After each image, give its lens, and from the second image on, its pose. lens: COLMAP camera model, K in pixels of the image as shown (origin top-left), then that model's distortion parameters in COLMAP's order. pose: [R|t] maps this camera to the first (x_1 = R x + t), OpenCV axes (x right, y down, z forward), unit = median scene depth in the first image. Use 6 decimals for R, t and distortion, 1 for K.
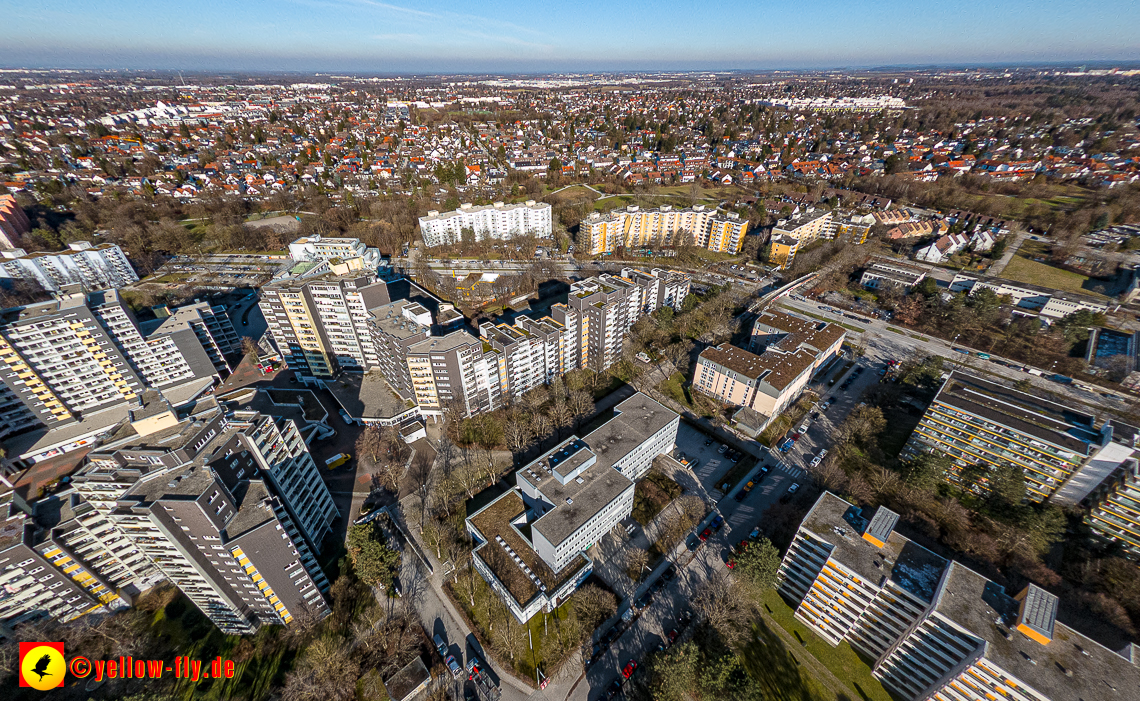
lens RADIAL K [[426.3, 0, 569.5], [0, 426.3, 378.7], [0, 0, 1]] dist [0.013121, 0.000191]
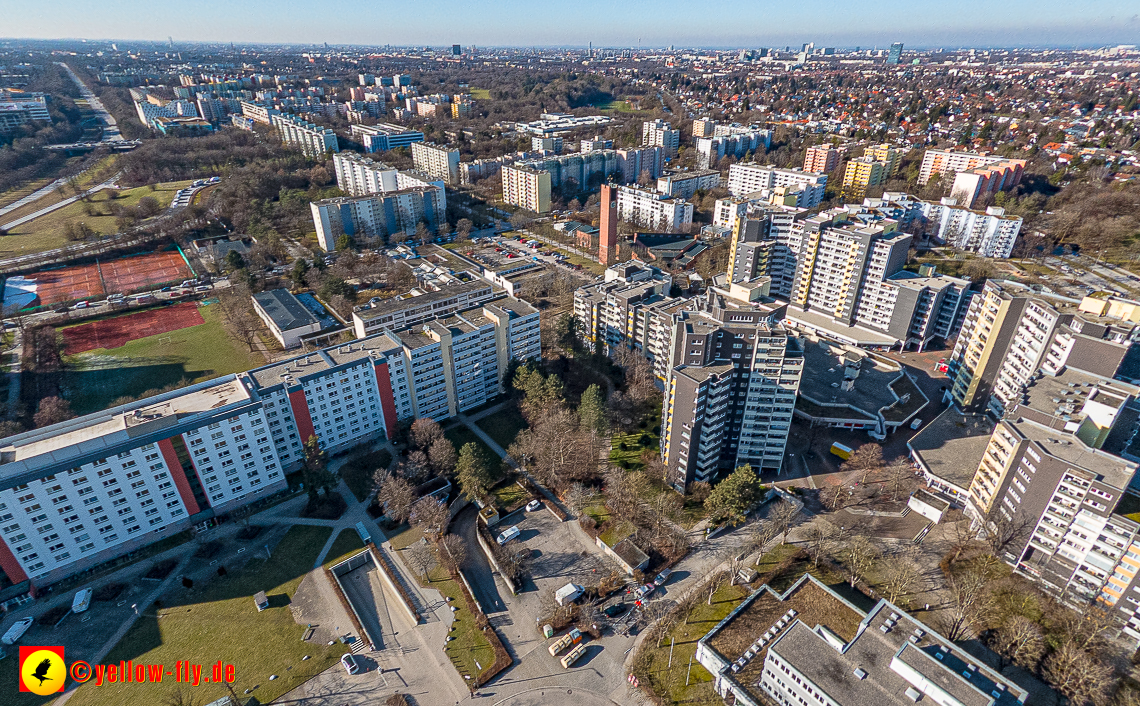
lens RADIAL K [[560.0, 0, 568.4], [0, 560.0, 343.5], [0, 0, 1]] dist [0.002433, 0.003122]
pose [[-0.065292, 0.458640, -0.886220, 0.348611], [-0.572212, 0.710380, 0.409797, -0.097322], [0.817503, 0.533862, 0.216057, 0.138397]]
